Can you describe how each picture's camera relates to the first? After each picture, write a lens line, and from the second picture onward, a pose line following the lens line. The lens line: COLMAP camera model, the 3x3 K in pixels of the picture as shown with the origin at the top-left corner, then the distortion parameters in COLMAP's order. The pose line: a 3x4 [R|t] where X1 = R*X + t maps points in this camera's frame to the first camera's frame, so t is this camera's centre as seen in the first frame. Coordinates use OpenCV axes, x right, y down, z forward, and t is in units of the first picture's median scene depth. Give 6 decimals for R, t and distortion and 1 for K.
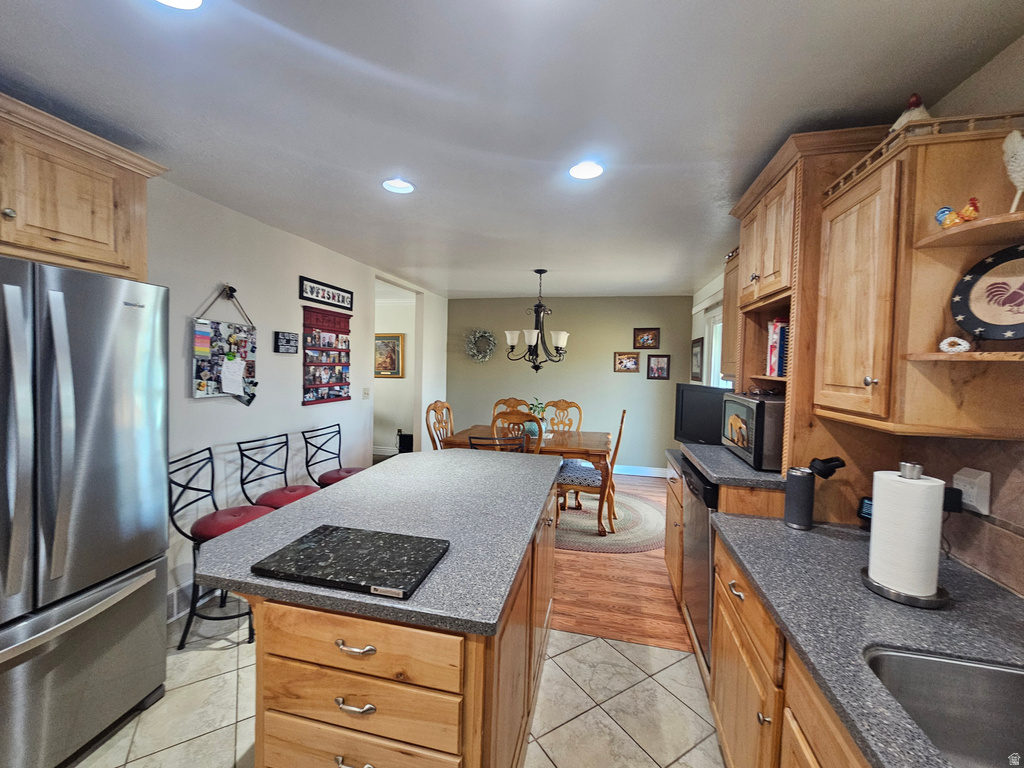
lens RADIAL K [[427.6, 0, 498.6], [0, 427.6, 379.7], [0, 0, 1]] dist [0.002119, 0.000206]
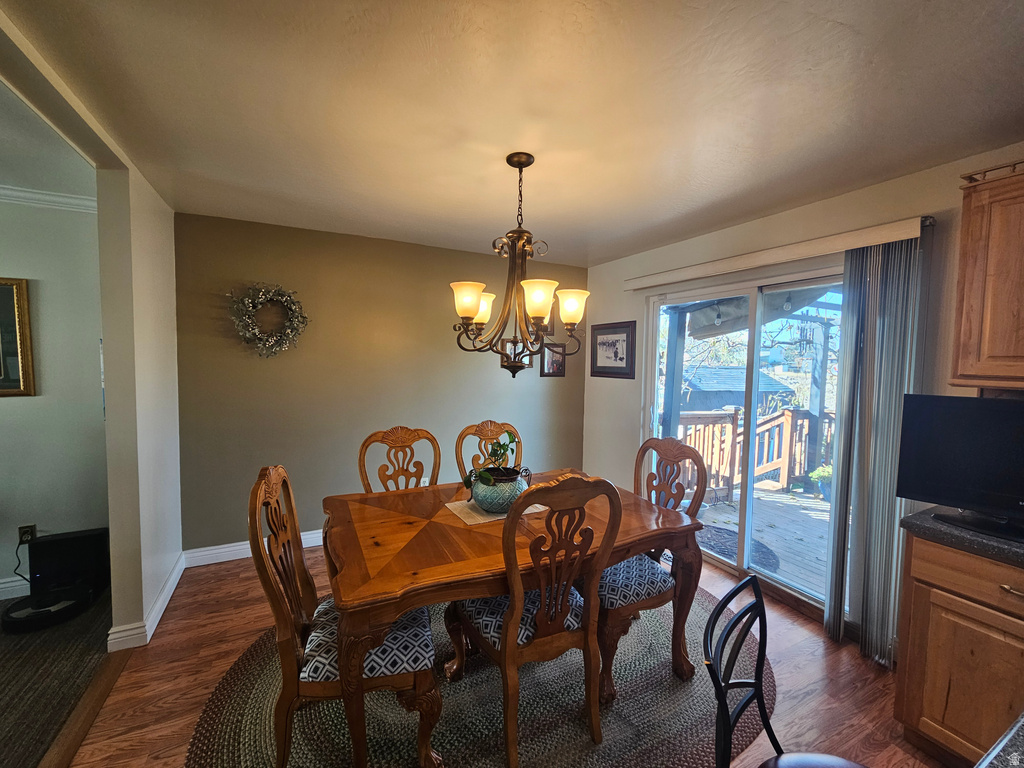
lens RADIAL K [[427.6, 0, 505.2], [0, 427.6, 383.6], [0, 0, 1]] dist [0.002119, 0.000206]
pose [[0.759681, -0.049544, 0.648405, -0.448934], [0.027050, 0.998638, 0.044613, -0.061750], [-0.649733, -0.016352, 0.759987, 1.272144]]
